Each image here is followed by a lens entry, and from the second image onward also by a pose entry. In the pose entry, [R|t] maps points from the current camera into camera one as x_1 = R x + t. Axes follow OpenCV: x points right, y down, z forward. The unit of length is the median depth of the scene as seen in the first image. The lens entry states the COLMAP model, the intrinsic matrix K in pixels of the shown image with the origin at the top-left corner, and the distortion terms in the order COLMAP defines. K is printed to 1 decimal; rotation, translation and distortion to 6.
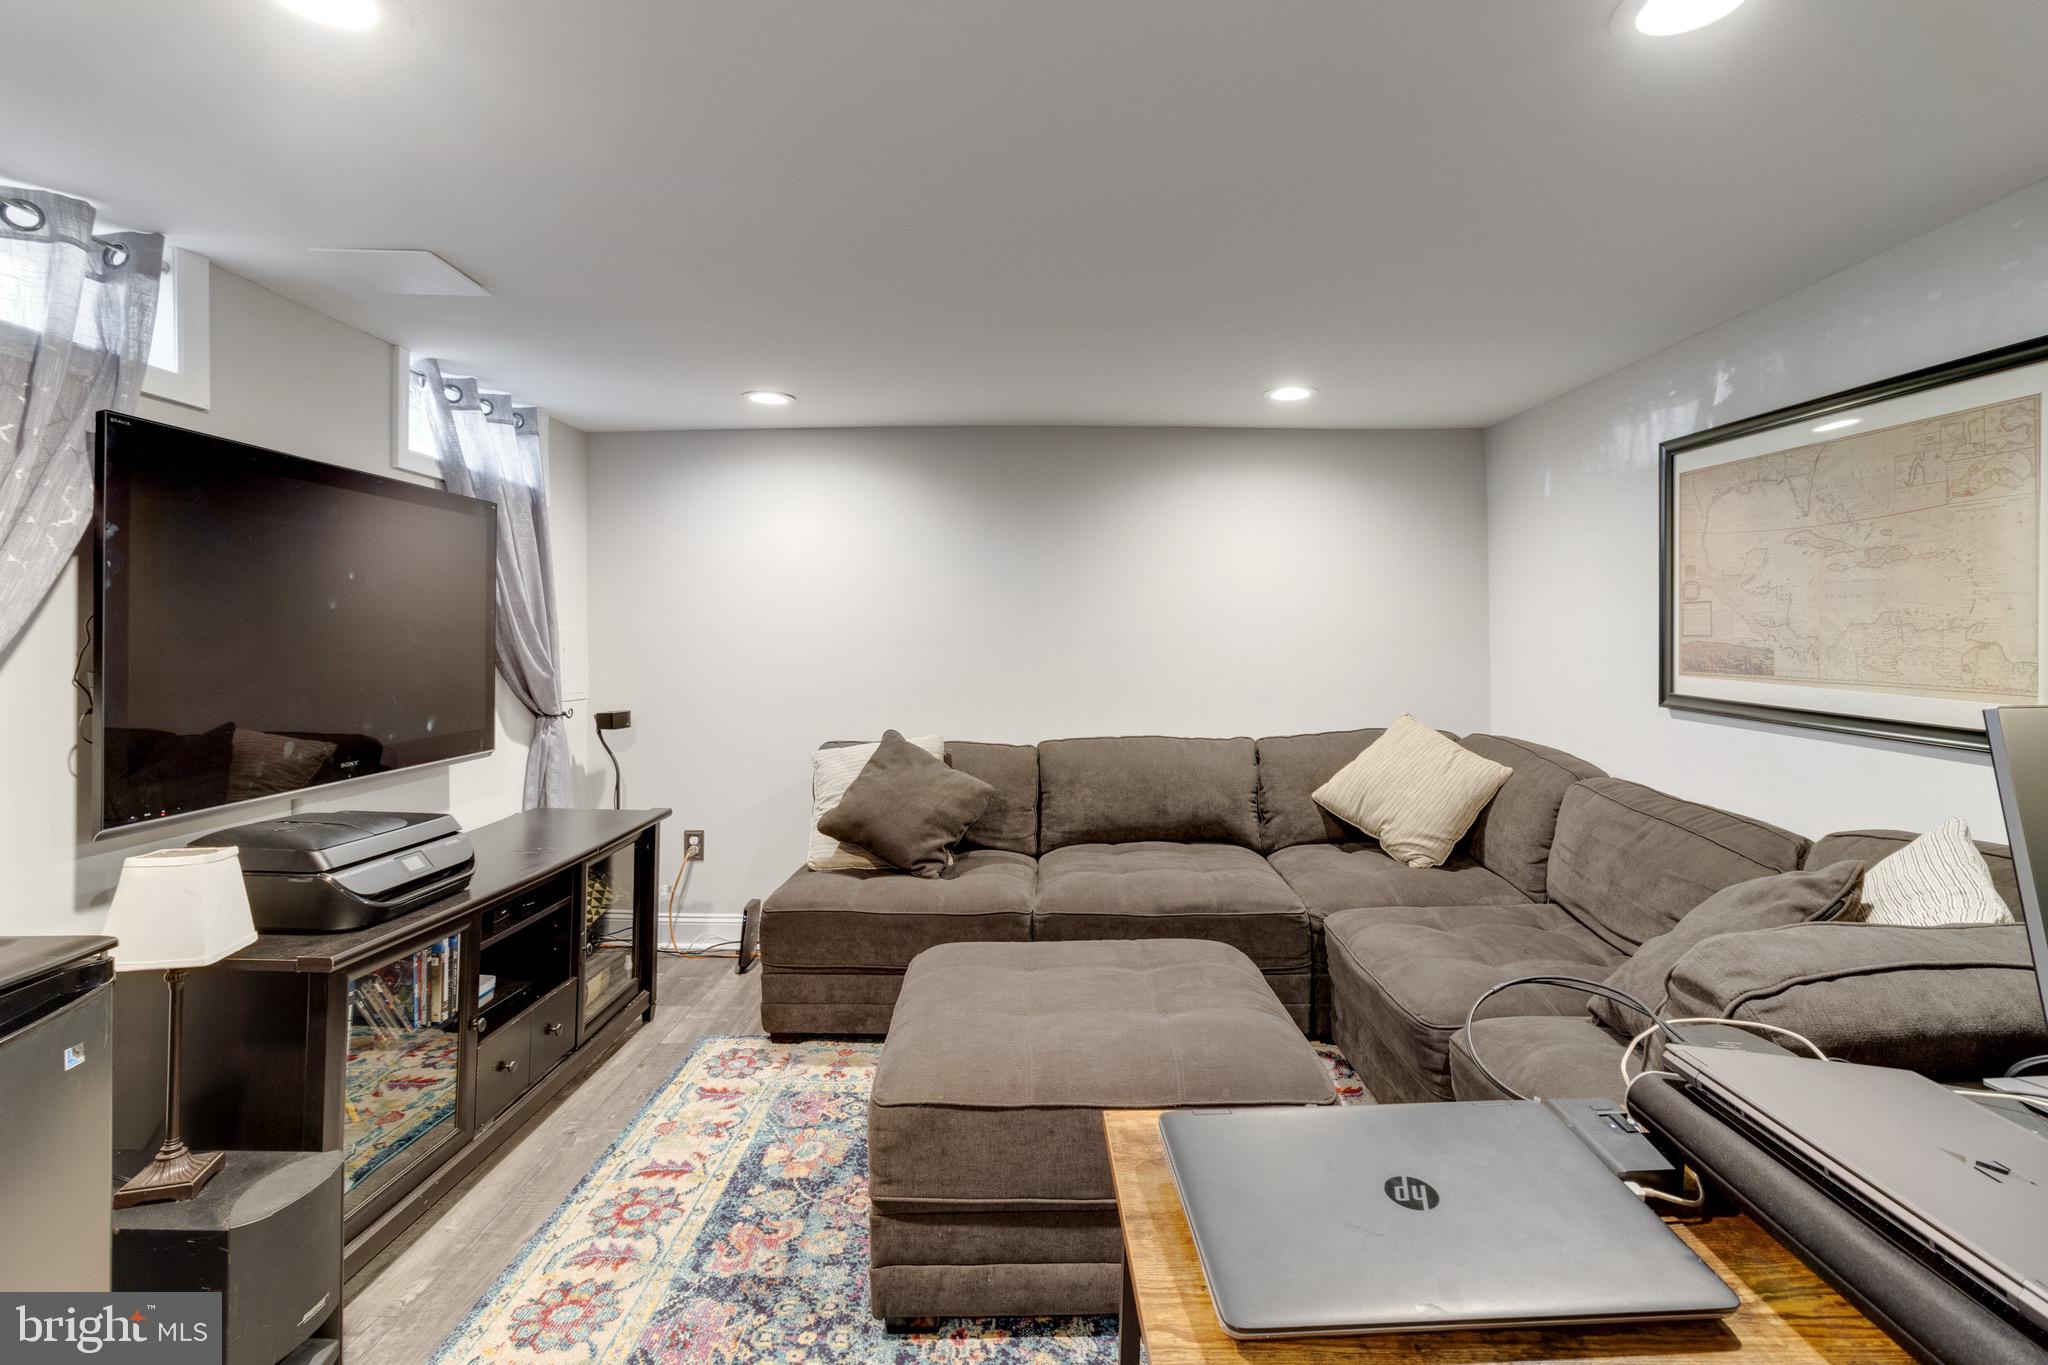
lens RADIAL K [[941.8, 0, 1037.3], [0, 941.8, 664.3], [0, 0, 1]] dist [0.004705, -0.001151]
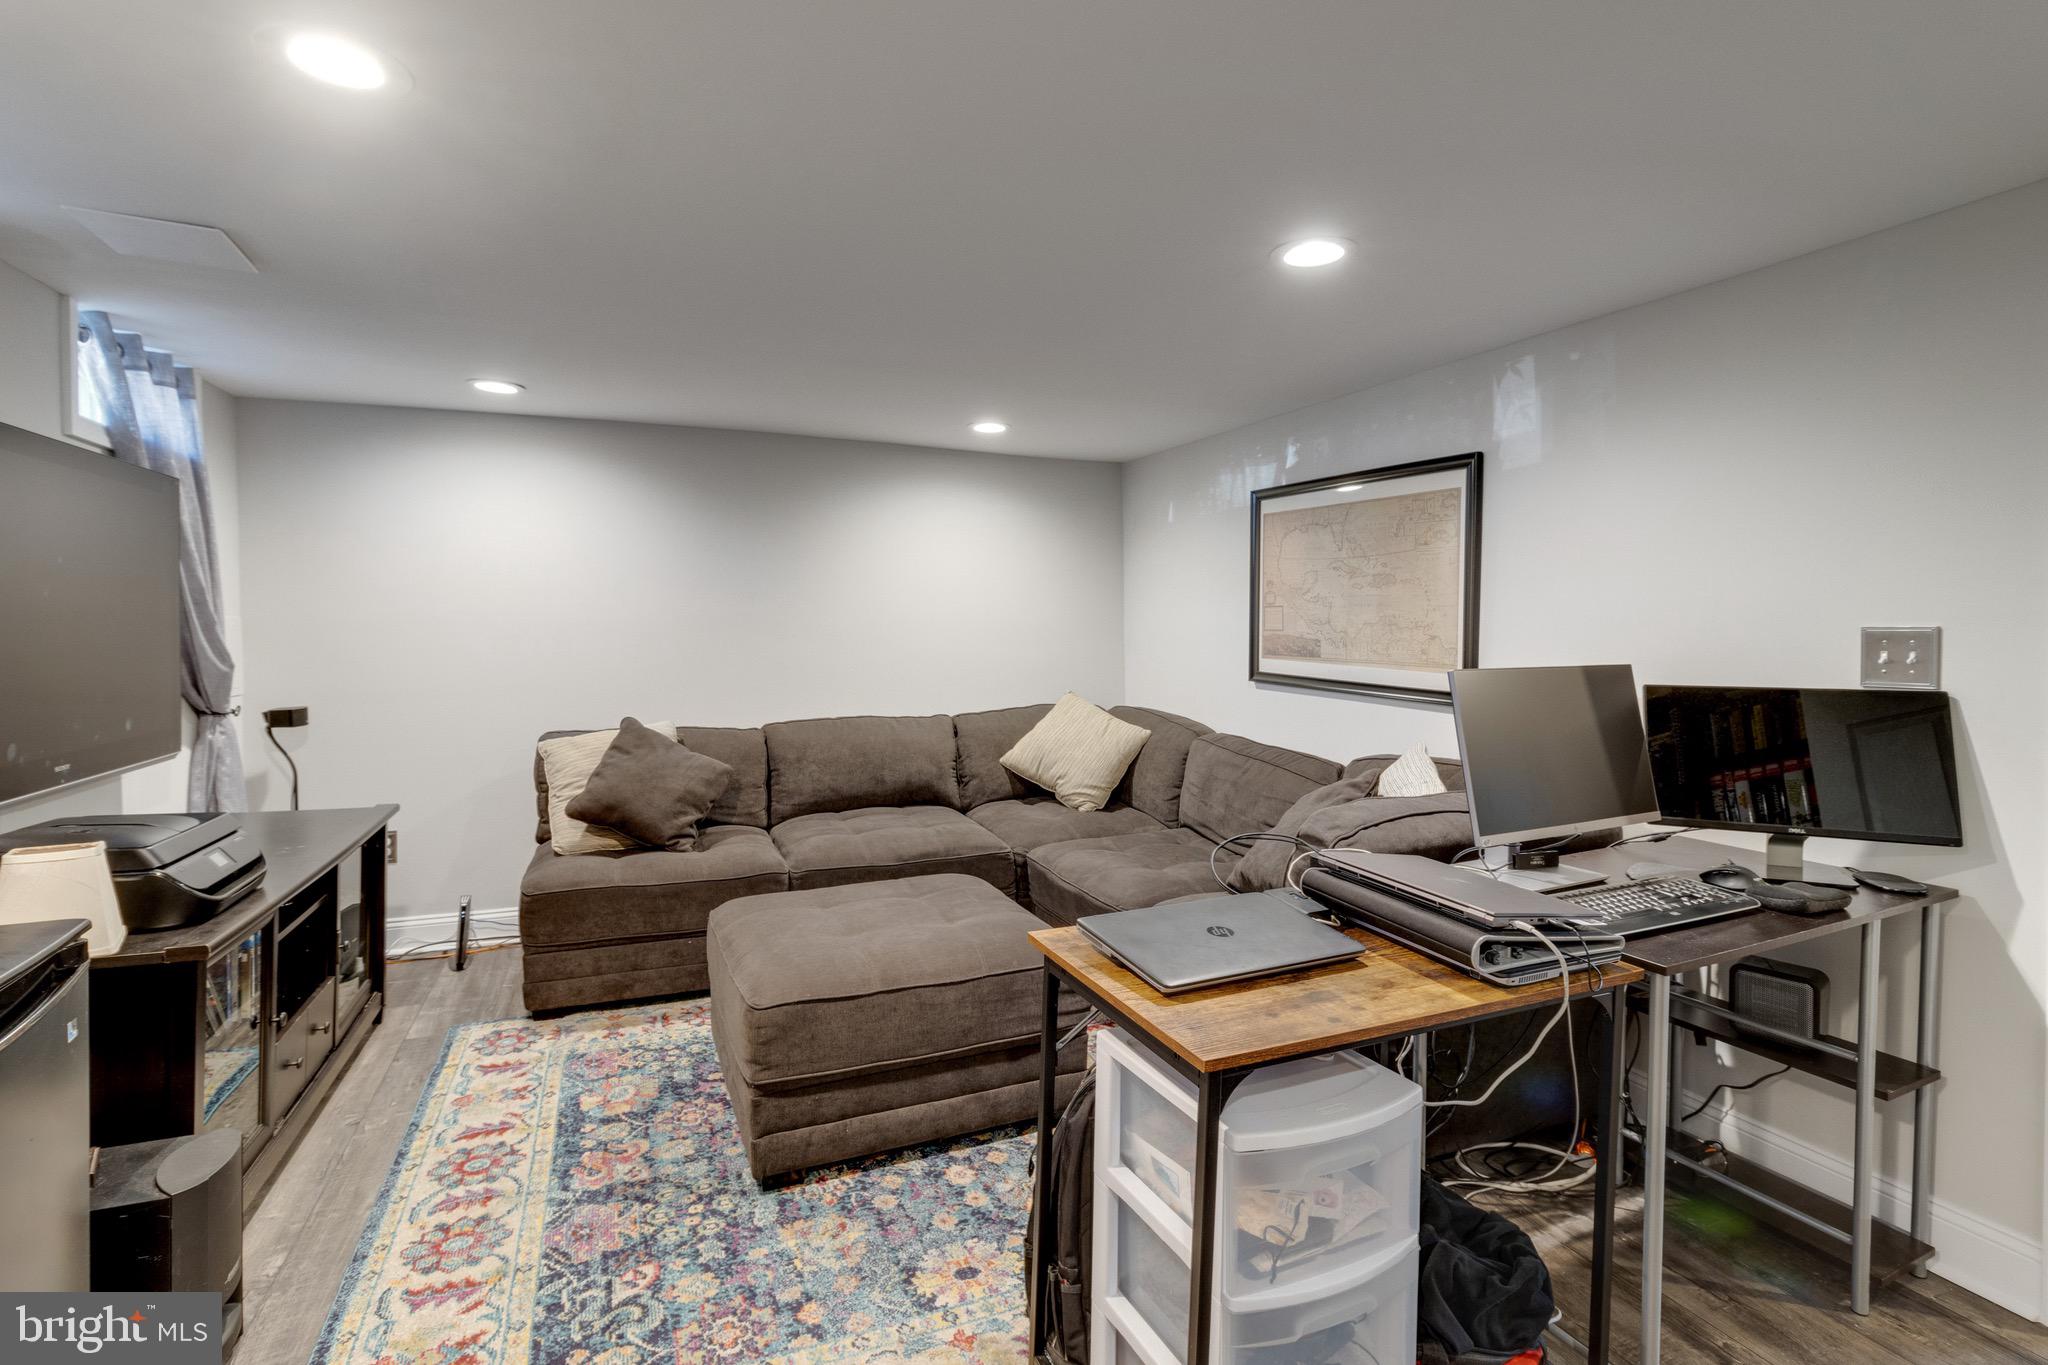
lens RADIAL K [[941.8, 0, 1017.1], [0, 941.8, 689.4], [0, 0, 1]] dist [0.004705, -0.001151]
pose [[0.924323, -0.020528, 0.381059, -0.238177], [0.006053, 0.999215, 0.039146, 0.000751], [-0.381563, -0.033877, 0.923722, -0.196036]]
